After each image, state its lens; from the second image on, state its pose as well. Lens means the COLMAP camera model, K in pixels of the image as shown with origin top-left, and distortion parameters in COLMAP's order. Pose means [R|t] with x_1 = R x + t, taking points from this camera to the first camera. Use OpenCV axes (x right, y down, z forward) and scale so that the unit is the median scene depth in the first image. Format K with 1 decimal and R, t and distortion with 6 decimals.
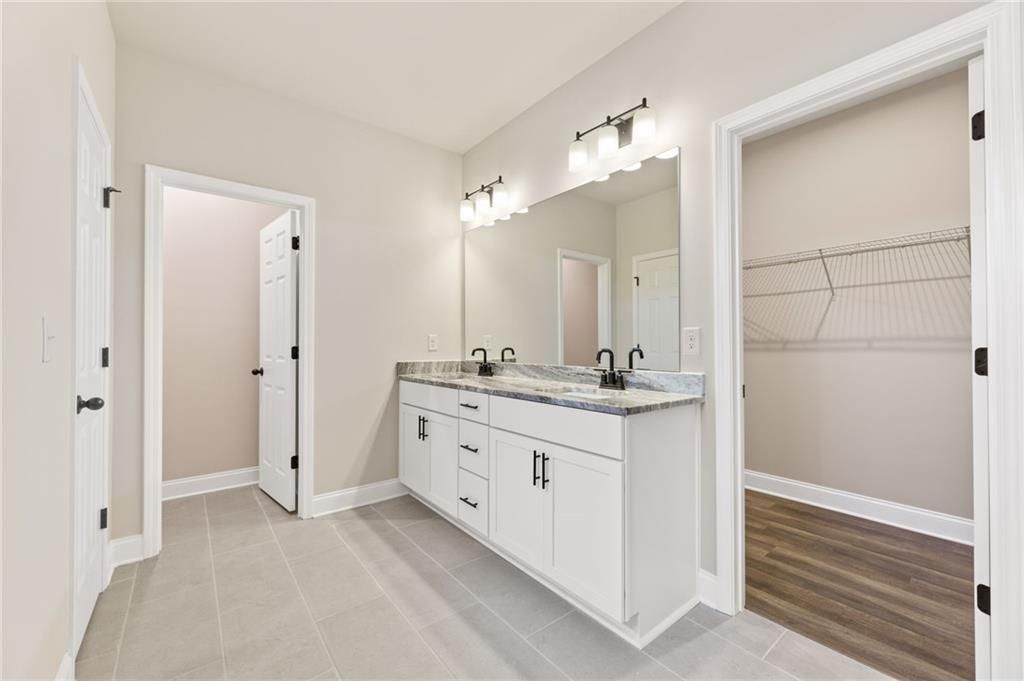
lens RADIAL K [[413.3, 0, 510.8], [0, 413.3, 338.8], [0, 0, 1]] dist [0.003418, 0.000214]
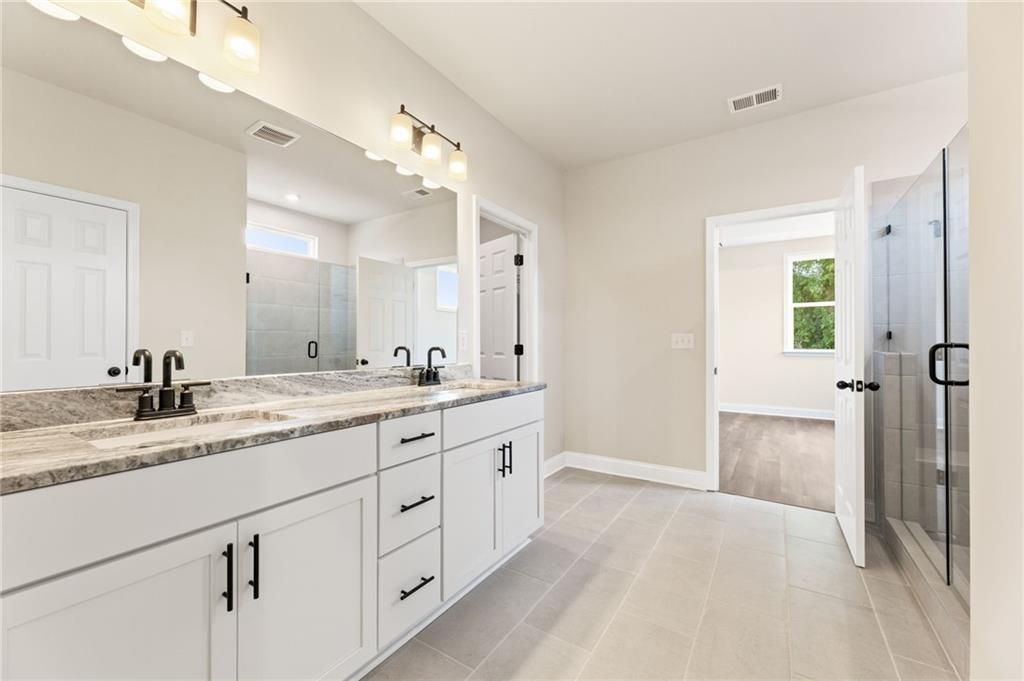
lens RADIAL K [[413.3, 0, 508.5], [0, 413.3, 342.8], [0, 0, 1]] dist [0.003418, 0.000214]
pose [[-0.311250, 0.003618, 0.950321, -0.767135], [-0.010275, 0.999921, -0.007173, 0.018405], [-0.950272, -0.011997, -0.311188, 1.080799]]
